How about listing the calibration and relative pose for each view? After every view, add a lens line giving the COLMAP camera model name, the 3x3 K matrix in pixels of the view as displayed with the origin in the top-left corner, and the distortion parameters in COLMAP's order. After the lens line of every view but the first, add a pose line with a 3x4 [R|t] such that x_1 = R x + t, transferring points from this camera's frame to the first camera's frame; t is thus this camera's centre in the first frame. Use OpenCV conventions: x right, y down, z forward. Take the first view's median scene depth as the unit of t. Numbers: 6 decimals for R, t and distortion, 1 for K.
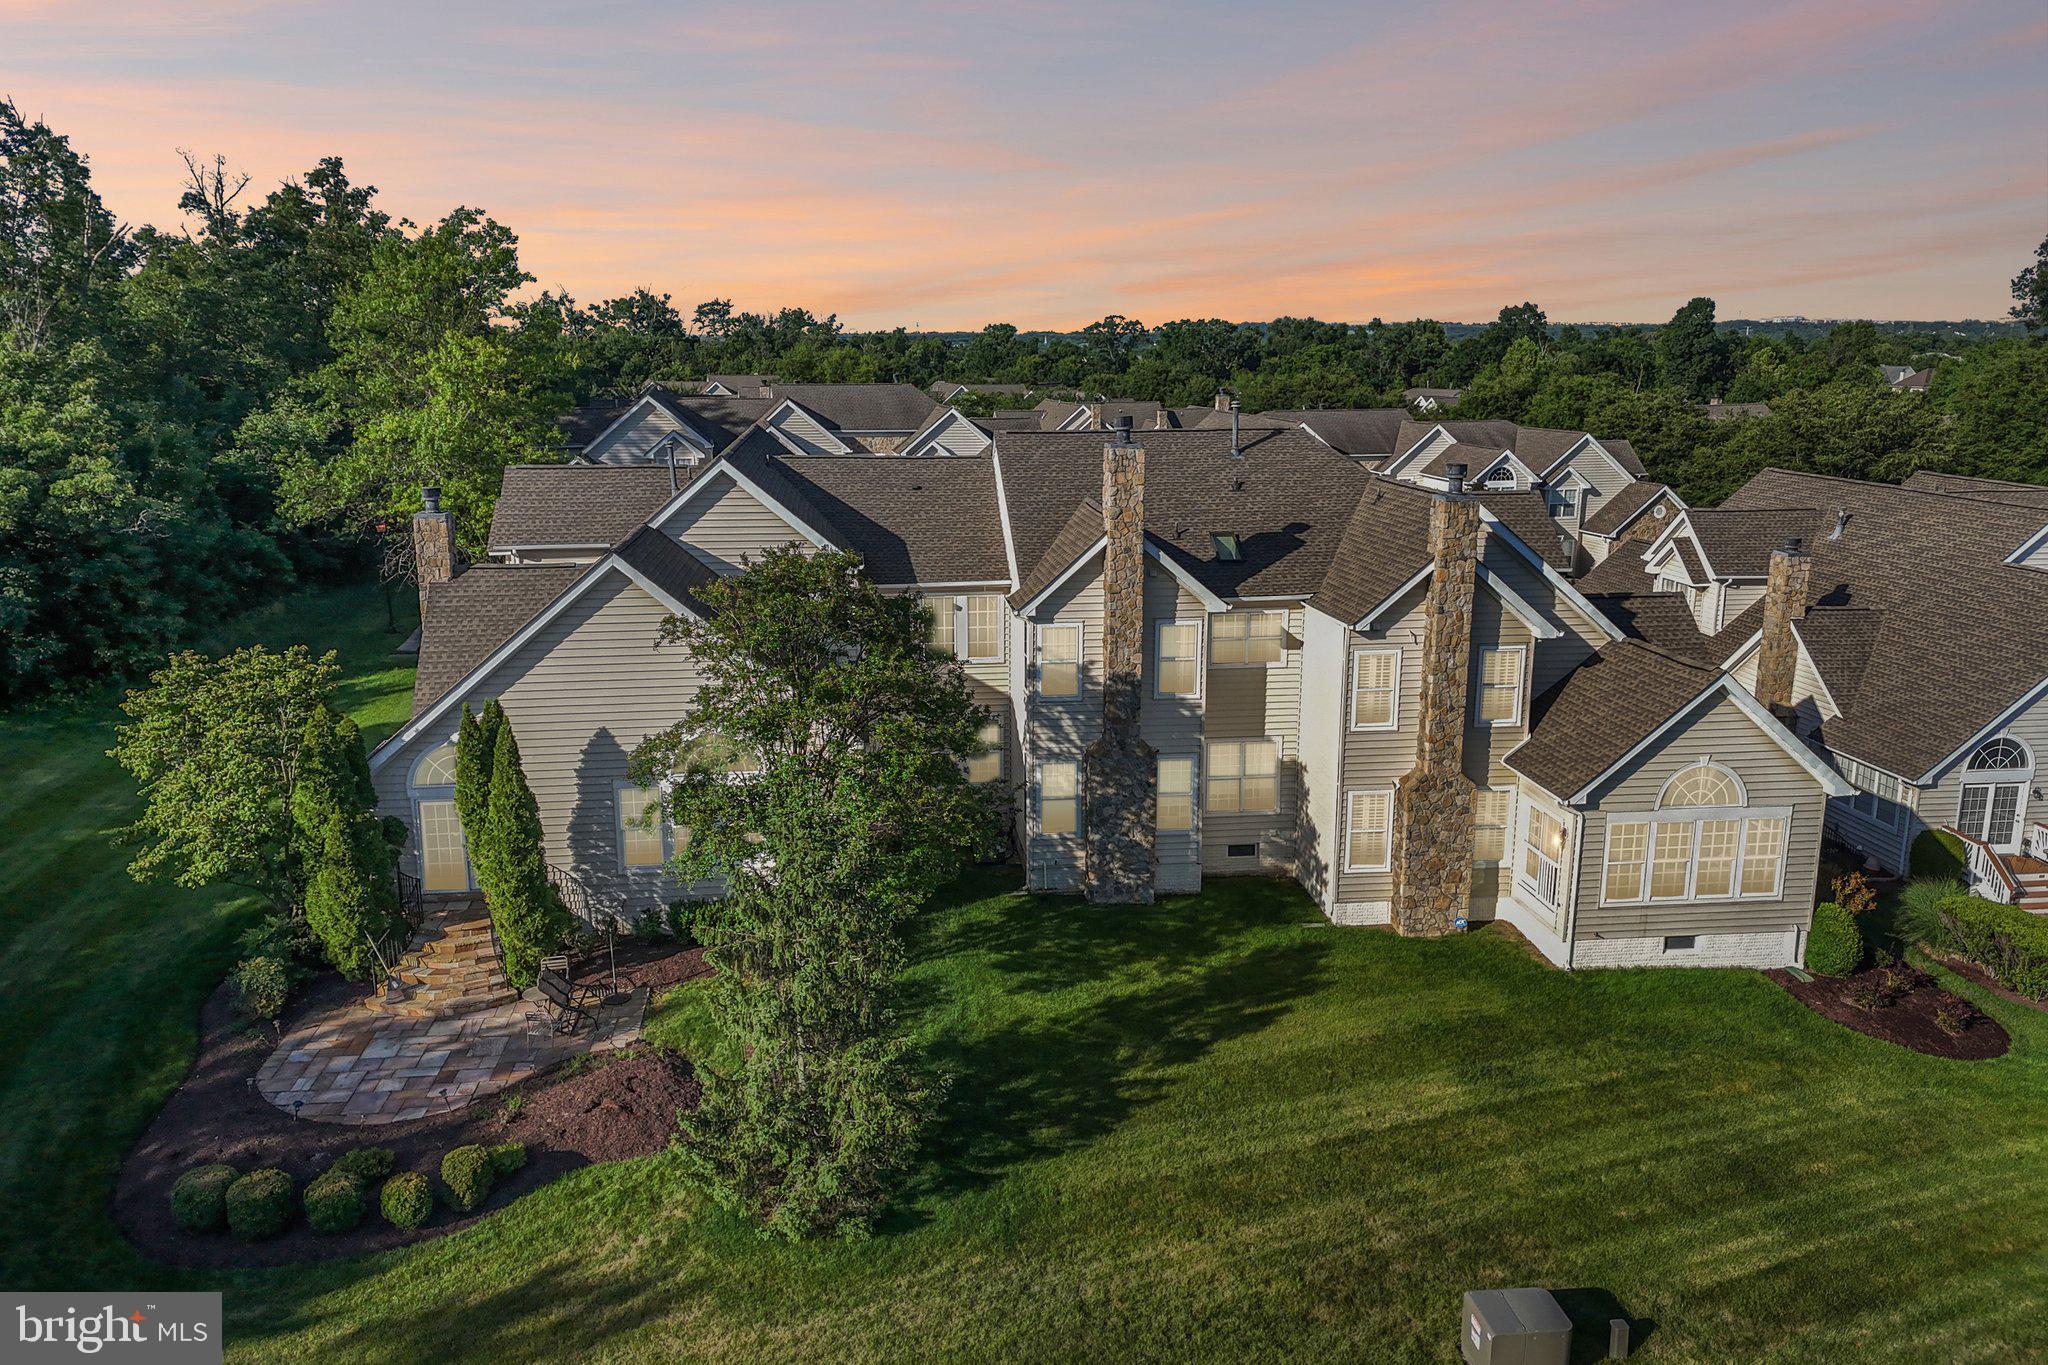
lens RADIAL K [[1471.4, 0, 1024.0], [0, 1471.4, 682.5], [0, 0, 1]] dist [0.072216, -0.089408]
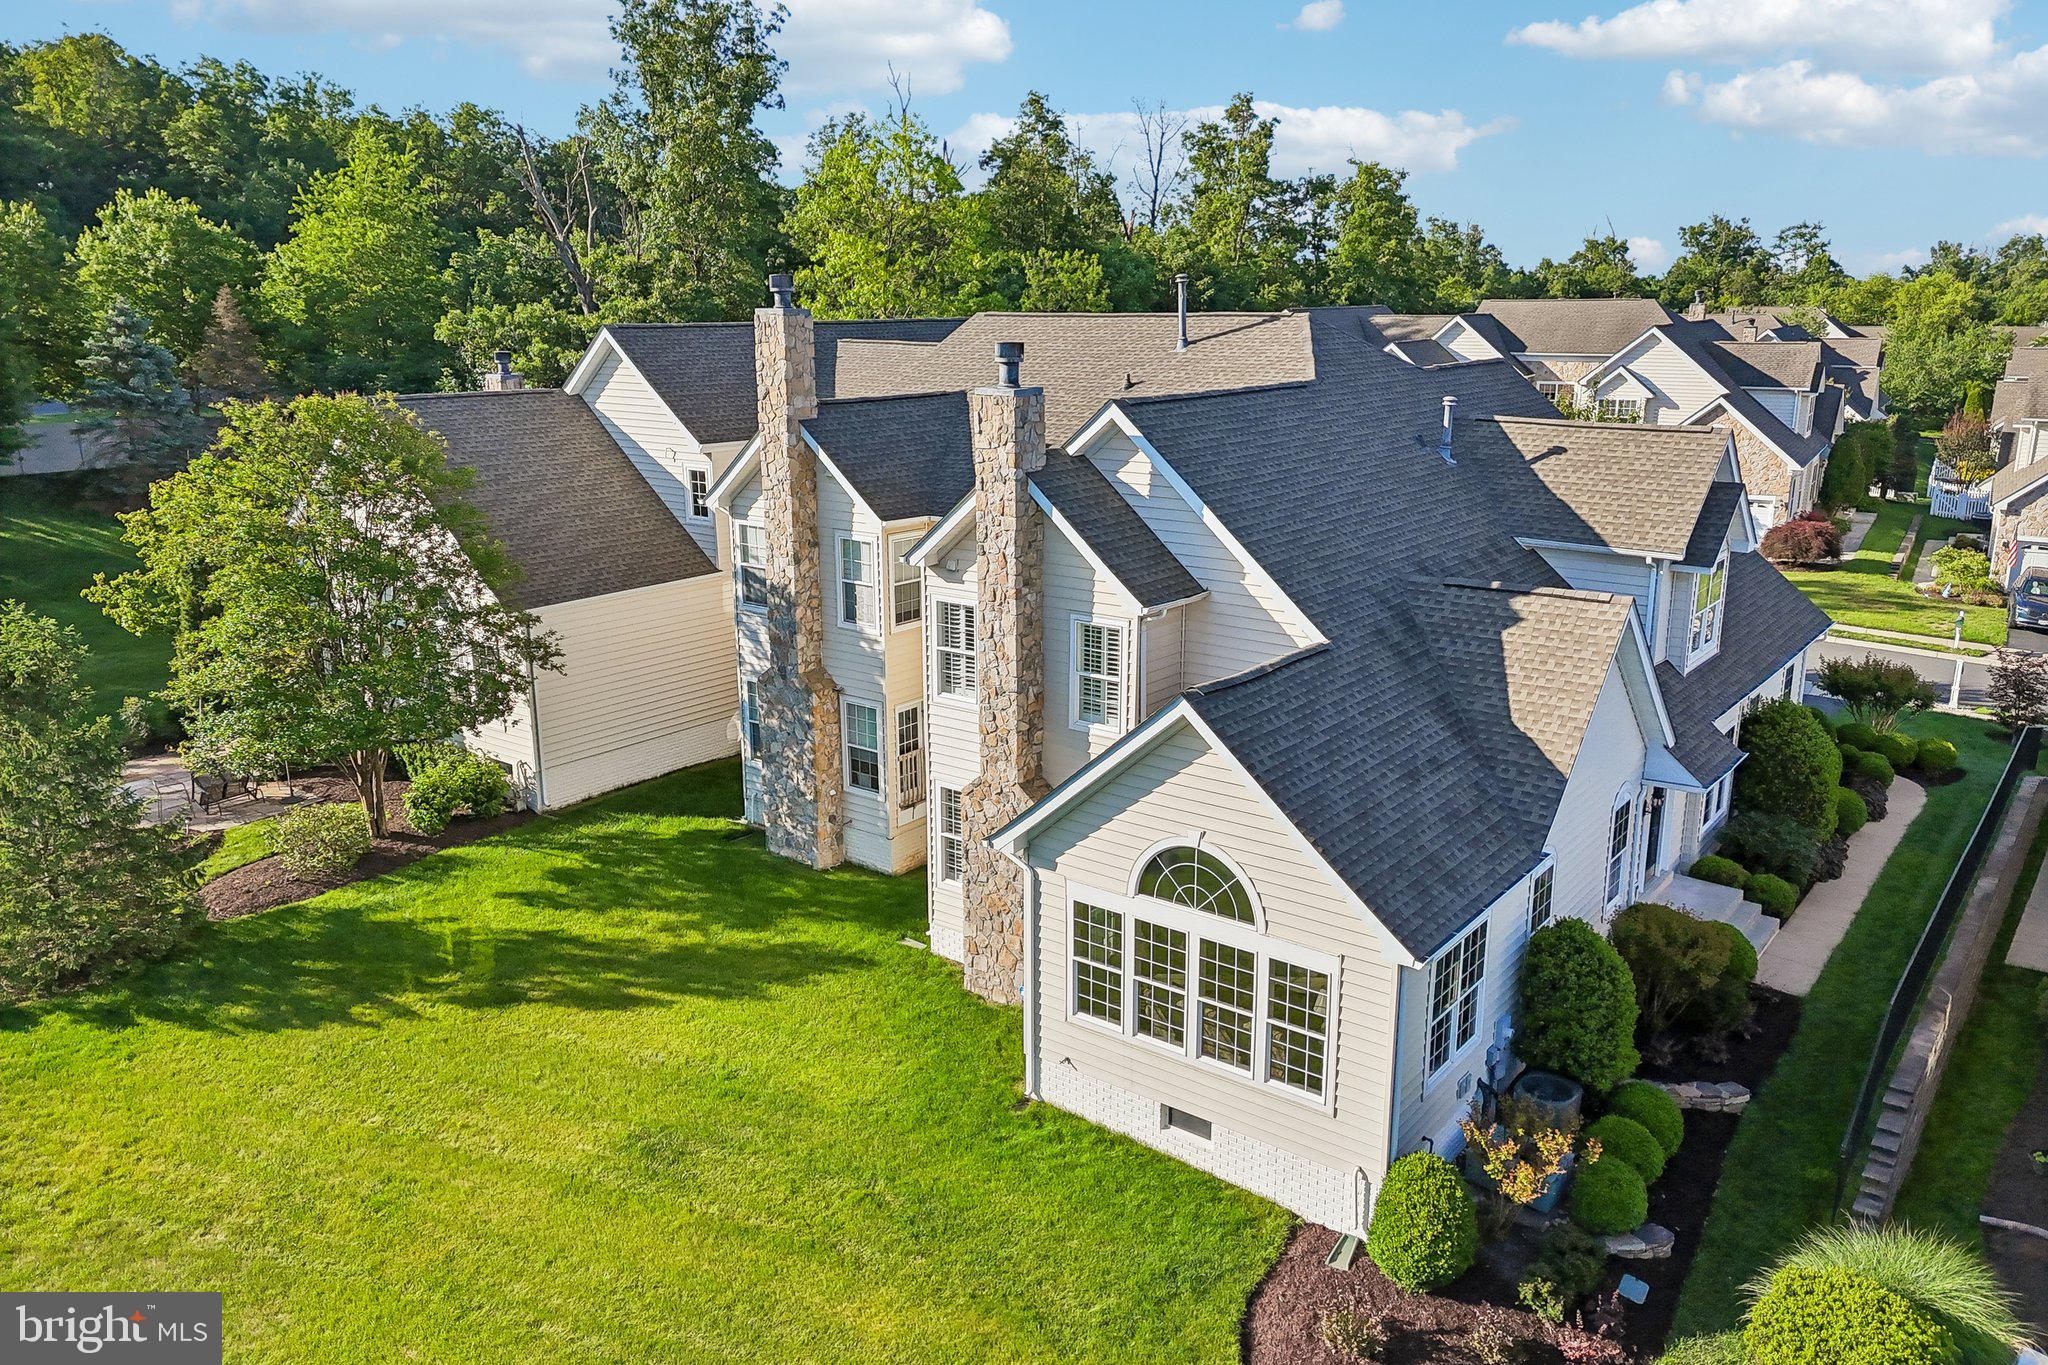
lens RADIAL K [[1473.2, 0, 1050.1], [0, 1473.2, 691.8], [0, 0, 1]] dist [0.053519, -0.051917]
pose [[0.723467, 0.176474, -0.667422, 0.860258], [-0.148958, 0.983906, 0.098689, -0.061805], [0.674097, 0.028019, 0.738111, 0.545317]]
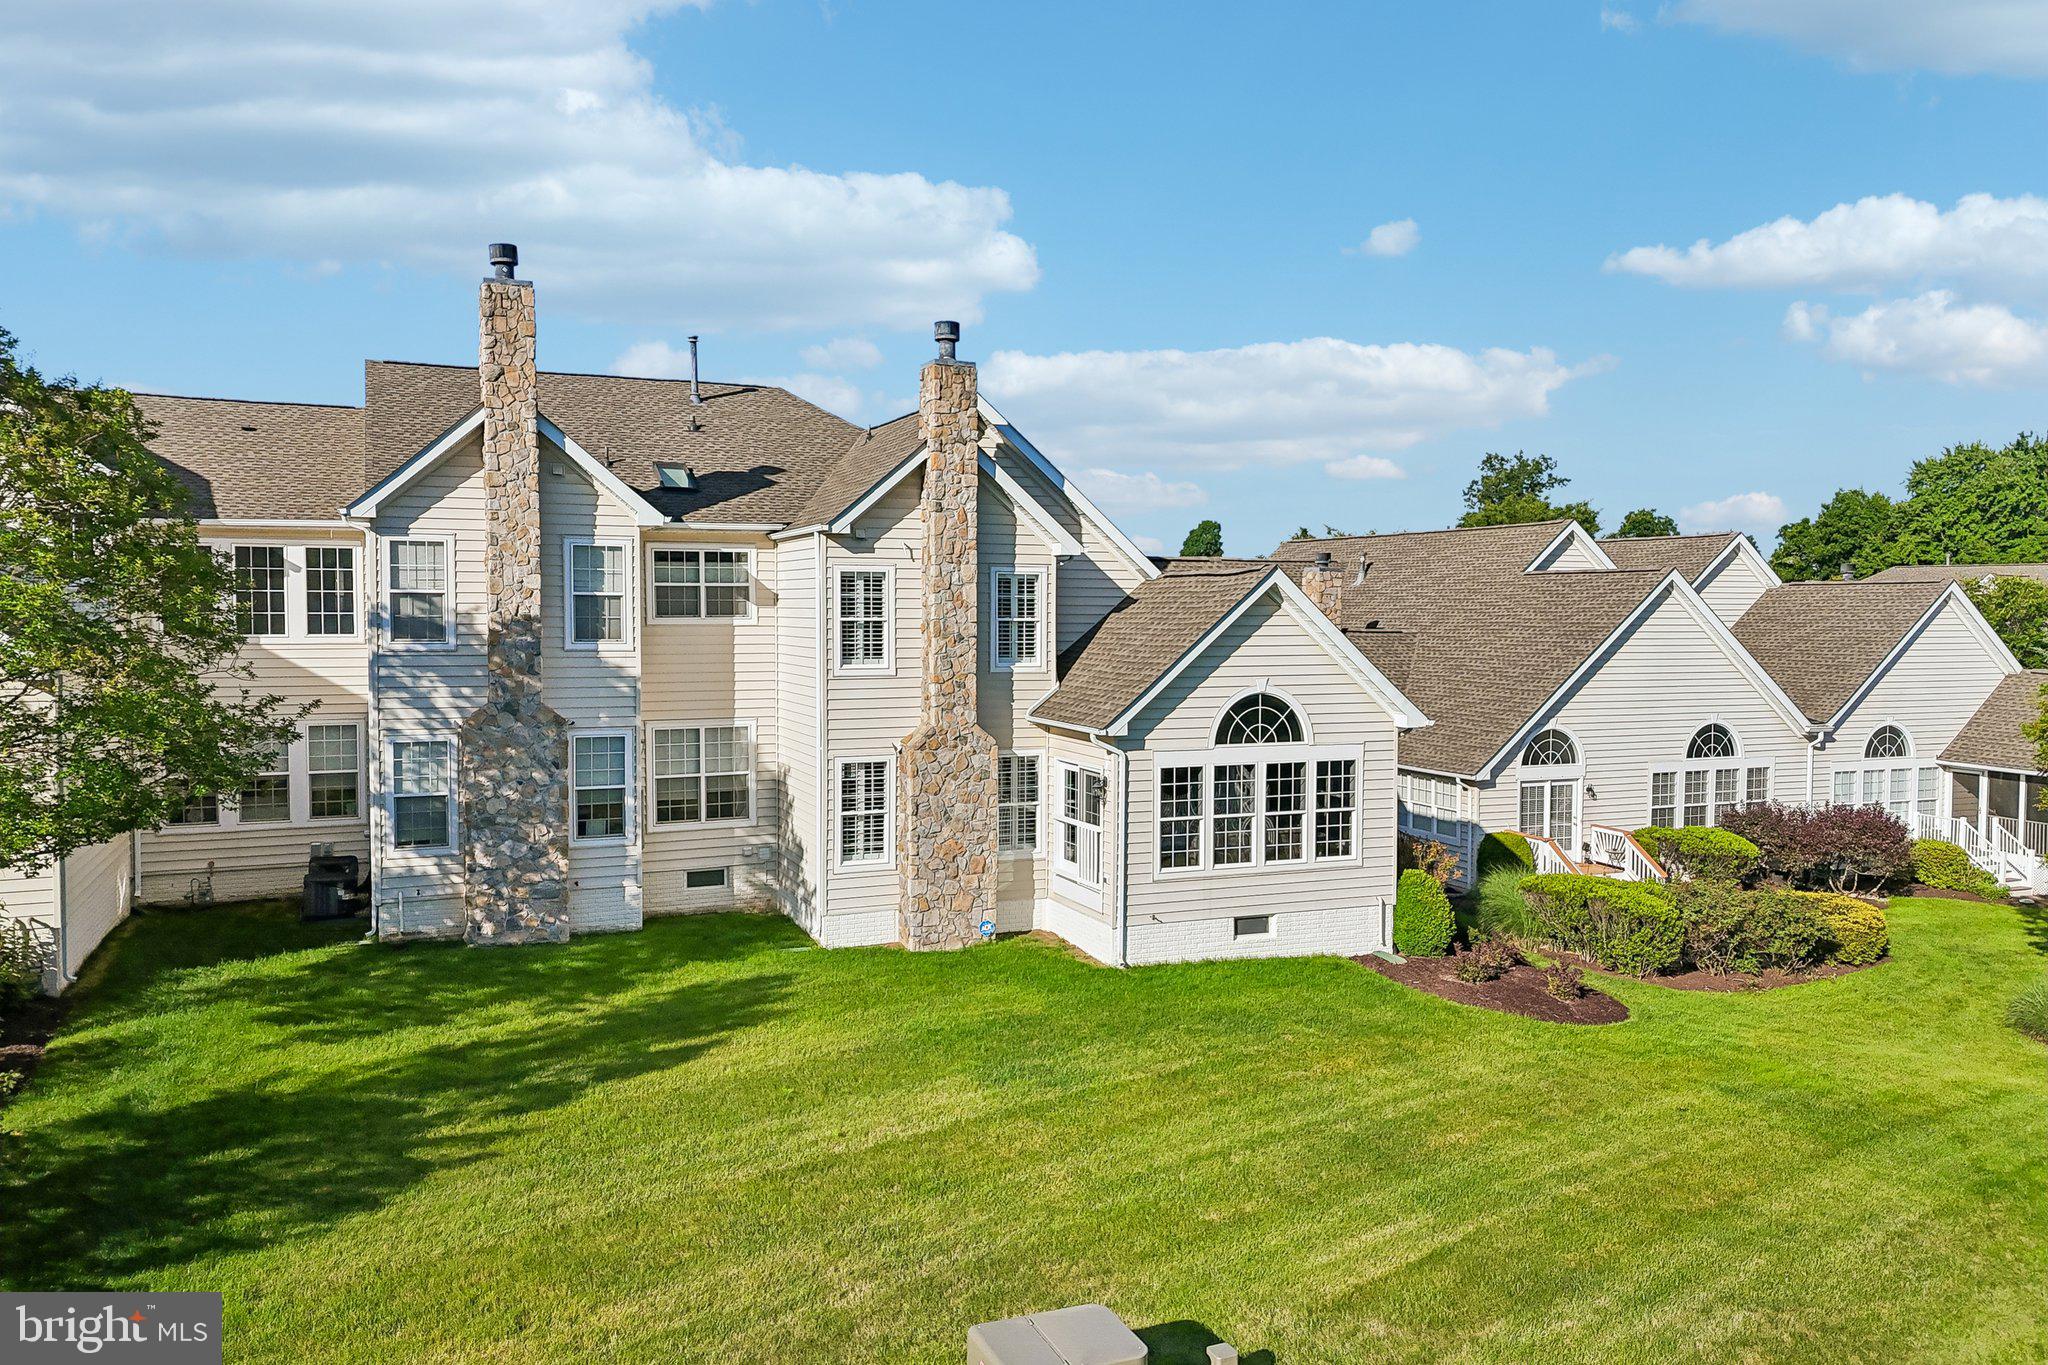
lens RADIAL K [[1477.9, 0, 1024.0], [0, 1477.9, 682.5], [0, 0, 1]] dist [0.057514, -0.093134]
pose [[0.958238, -0.009696, 0.285809, 0.111797], [0.058970, 0.984645, -0.164306, 0.186414], [-0.279827, 0.174298, 0.944096, 0.296963]]
